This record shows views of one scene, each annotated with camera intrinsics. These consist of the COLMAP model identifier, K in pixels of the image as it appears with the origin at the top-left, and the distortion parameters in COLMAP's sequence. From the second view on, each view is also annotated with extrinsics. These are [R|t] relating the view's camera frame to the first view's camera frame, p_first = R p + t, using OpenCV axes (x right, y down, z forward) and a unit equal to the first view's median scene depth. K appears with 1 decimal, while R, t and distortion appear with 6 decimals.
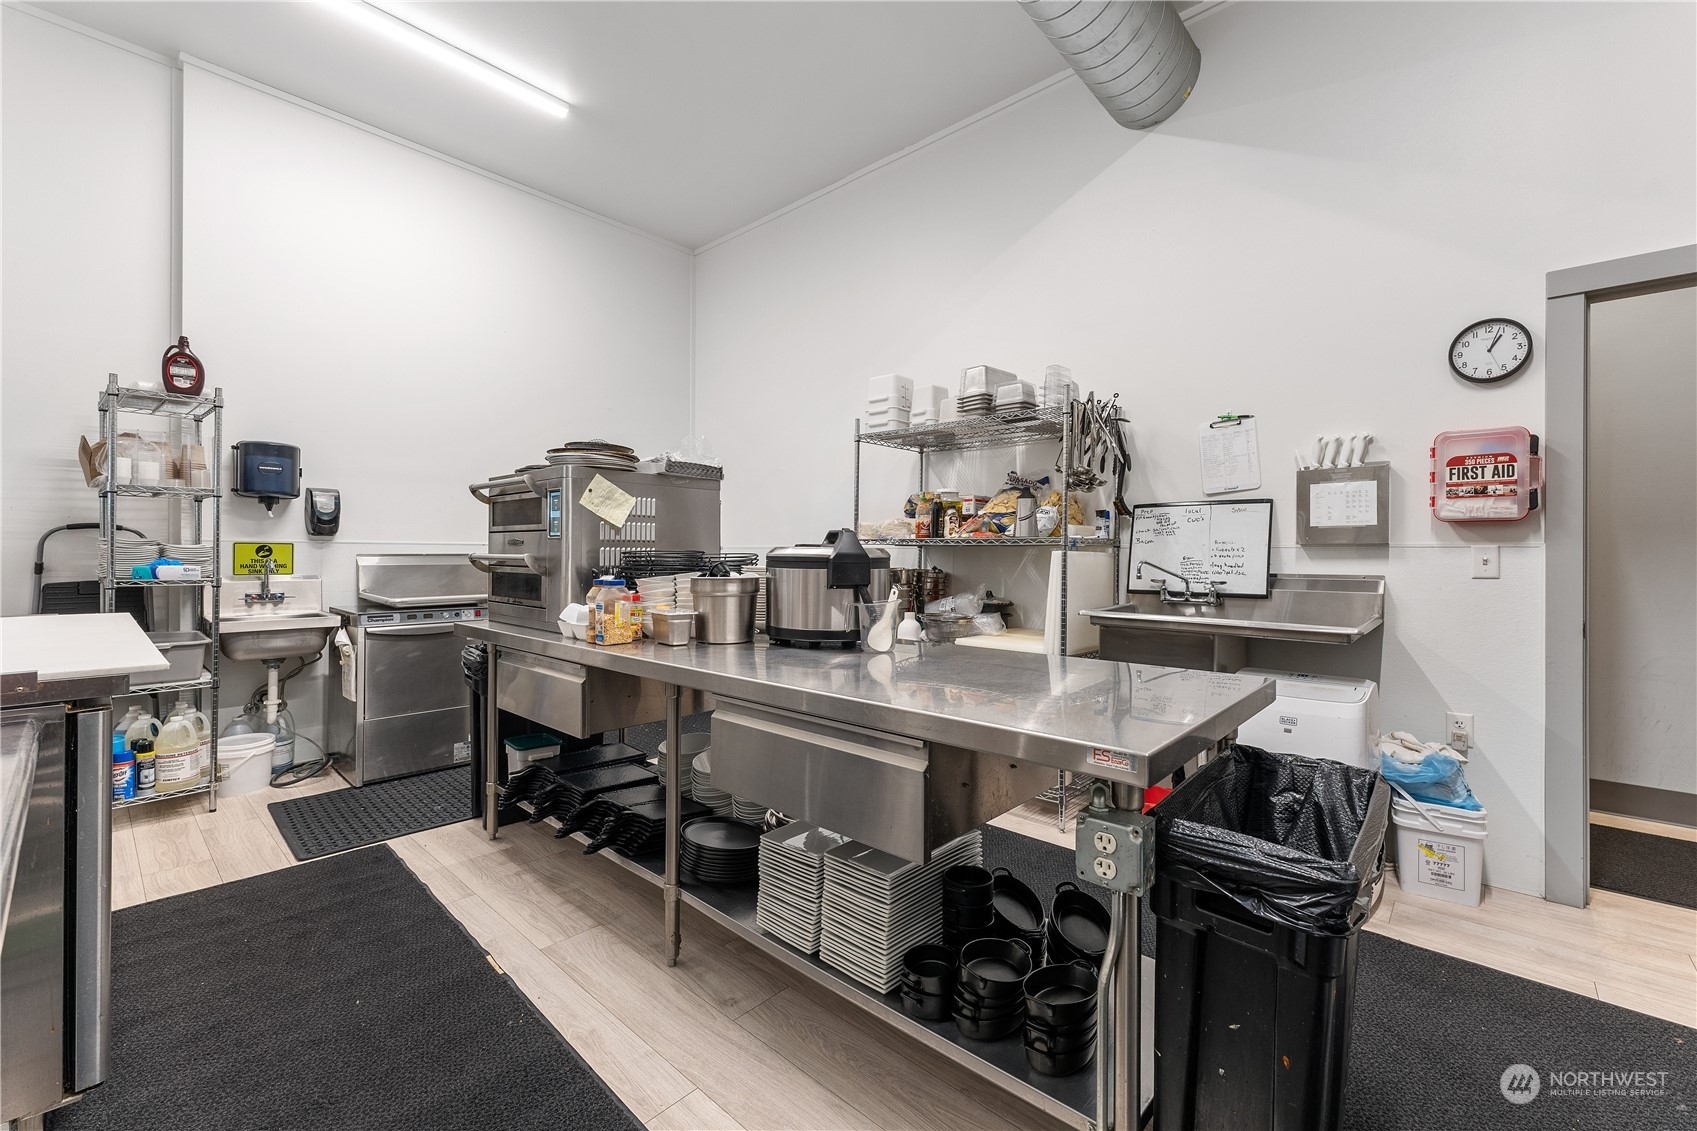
lens RADIAL K [[689.8, 0, 847.8], [0, 689.8, 553.1], [0, 0, 1]] dist [-0.001109, 0.000063]
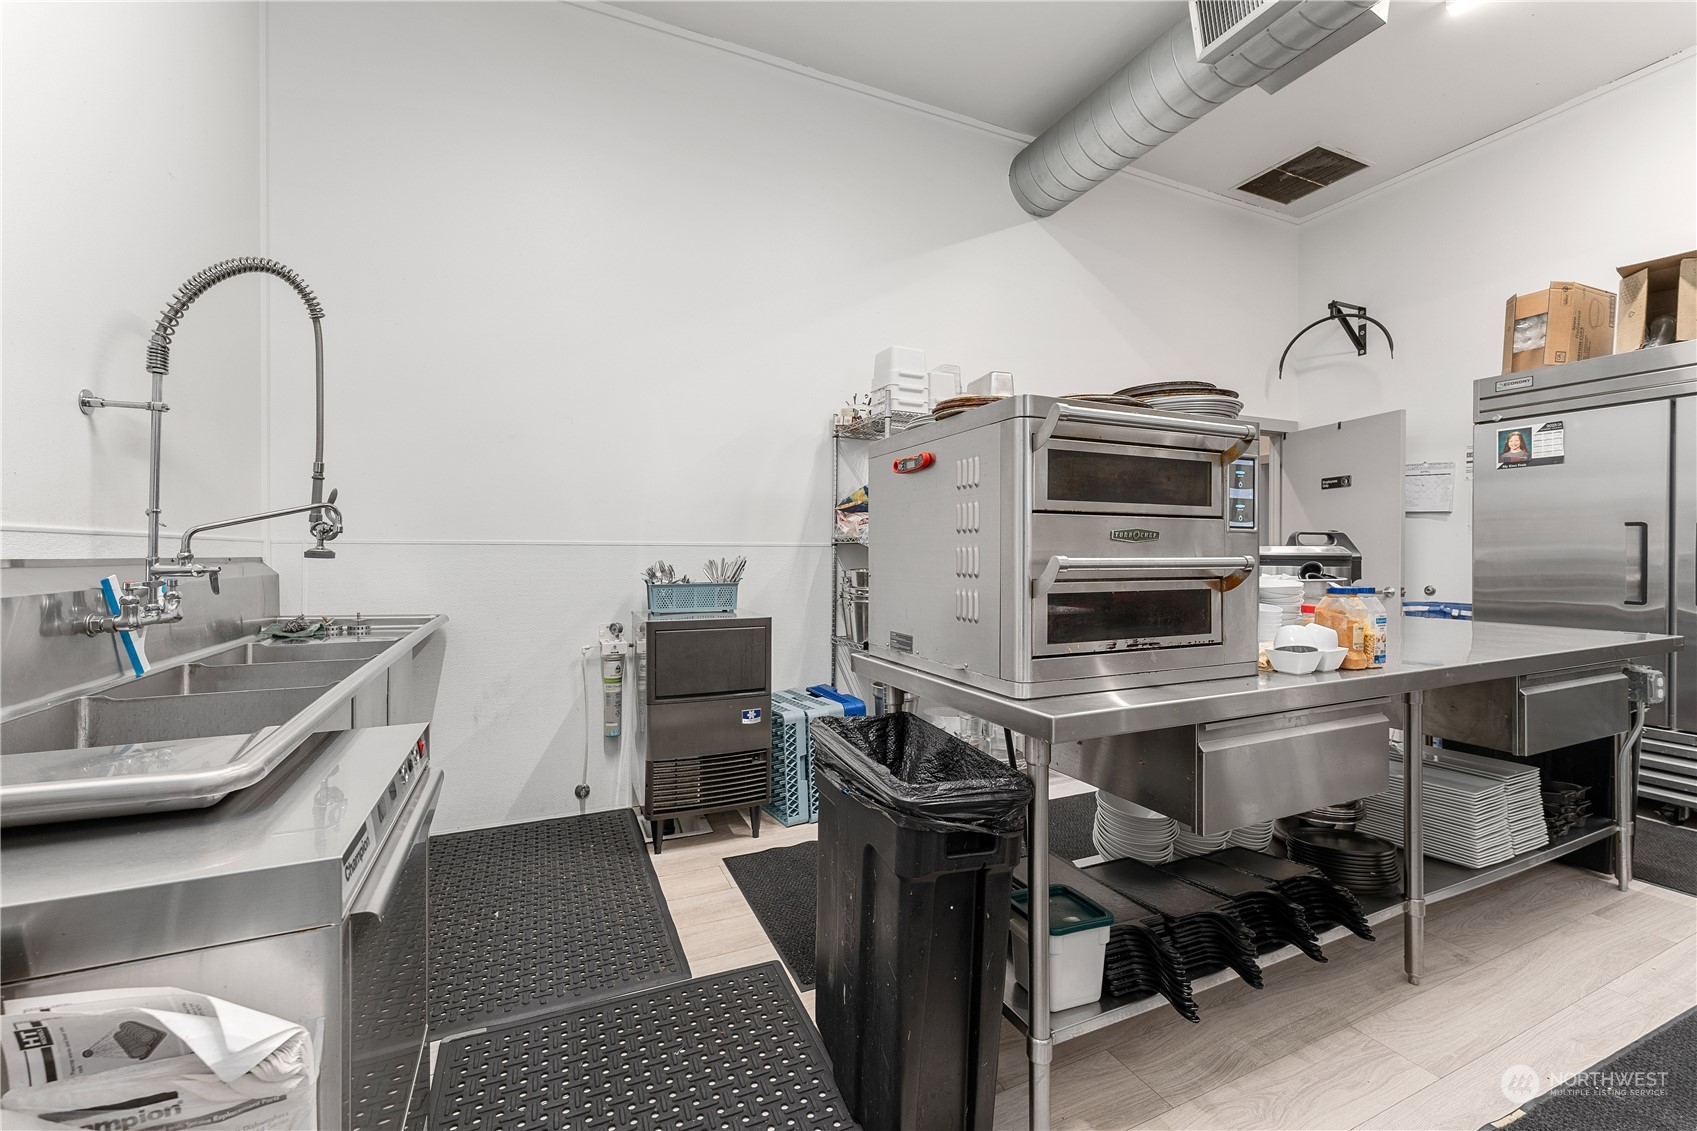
lens RADIAL K [[689.8, 0, 847.8], [0, 689.8, 553.1], [0, 0, 1]] dist [-0.001109, 0.000063]
pose [[0.398104, -0.006216, 0.917319, -1.120594], [0.000338, 0.999978, 0.006630, -0.005272], [-0.917340, -0.002329, 0.398097, 1.041532]]
